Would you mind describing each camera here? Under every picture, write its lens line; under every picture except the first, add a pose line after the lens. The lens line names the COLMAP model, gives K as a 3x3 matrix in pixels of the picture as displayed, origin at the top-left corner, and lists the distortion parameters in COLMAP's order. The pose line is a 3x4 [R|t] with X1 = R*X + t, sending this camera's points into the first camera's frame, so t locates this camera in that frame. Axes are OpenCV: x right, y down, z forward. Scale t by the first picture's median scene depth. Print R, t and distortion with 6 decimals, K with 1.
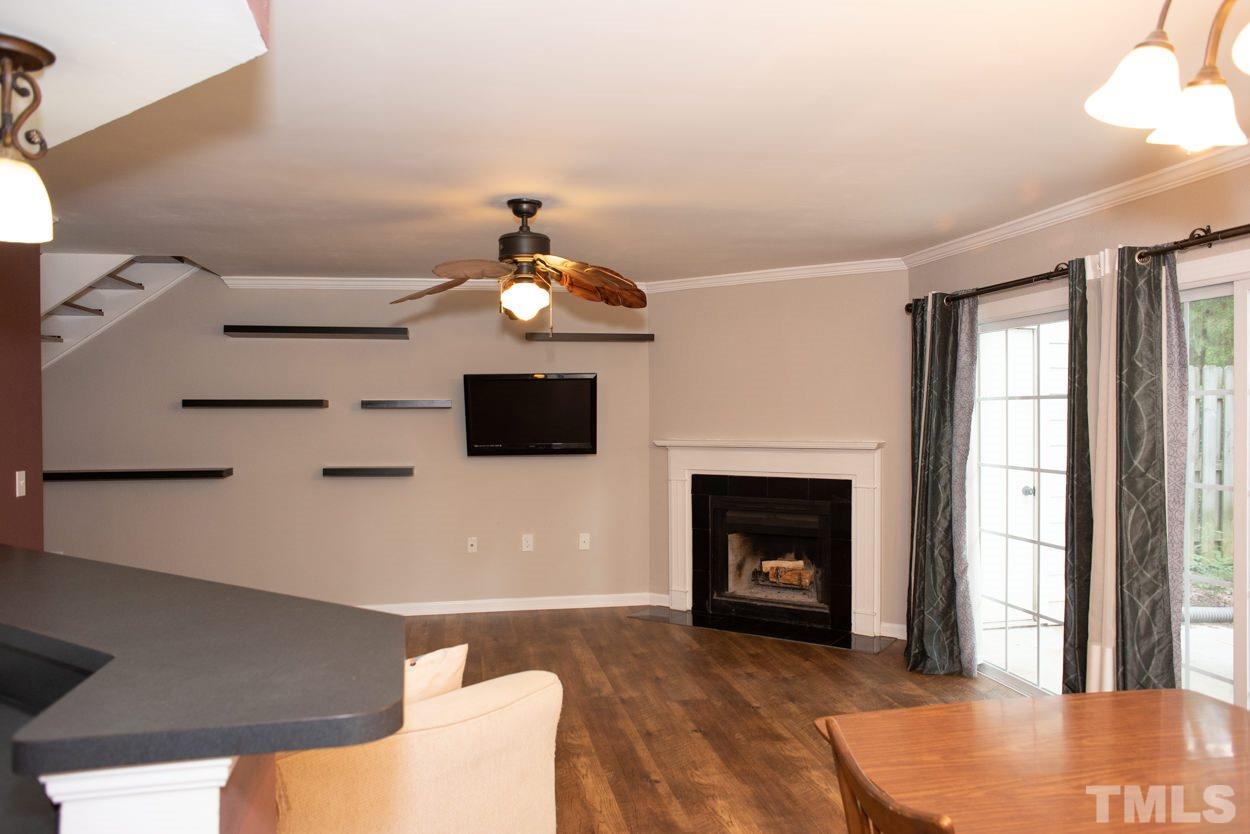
lens RADIAL K [[850.9, 0, 626.2], [0, 850.9, 420.2], [0, 0, 1]] dist [-0.093044, 0.078814]
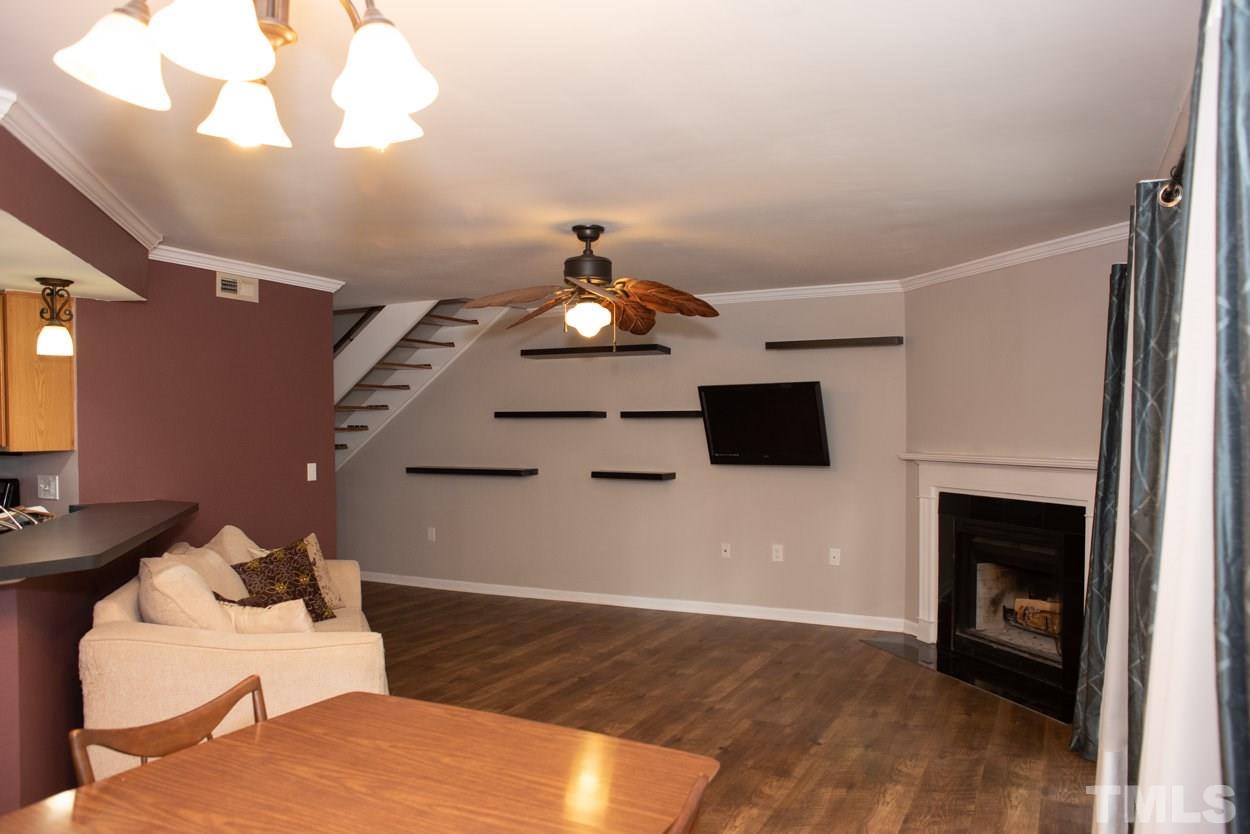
lens RADIAL K [[871.7, 0, 663.9], [0, 871.7, 447.6], [0, 0, 1]] dist [-0.076683, 0.086626]
pose [[0.805973, 0.017634, -0.591690, 0.416799], [-0.007100, 0.999772, 0.020124, 0.000604], [0.591910, -0.012019, 0.805915, 0.105351]]
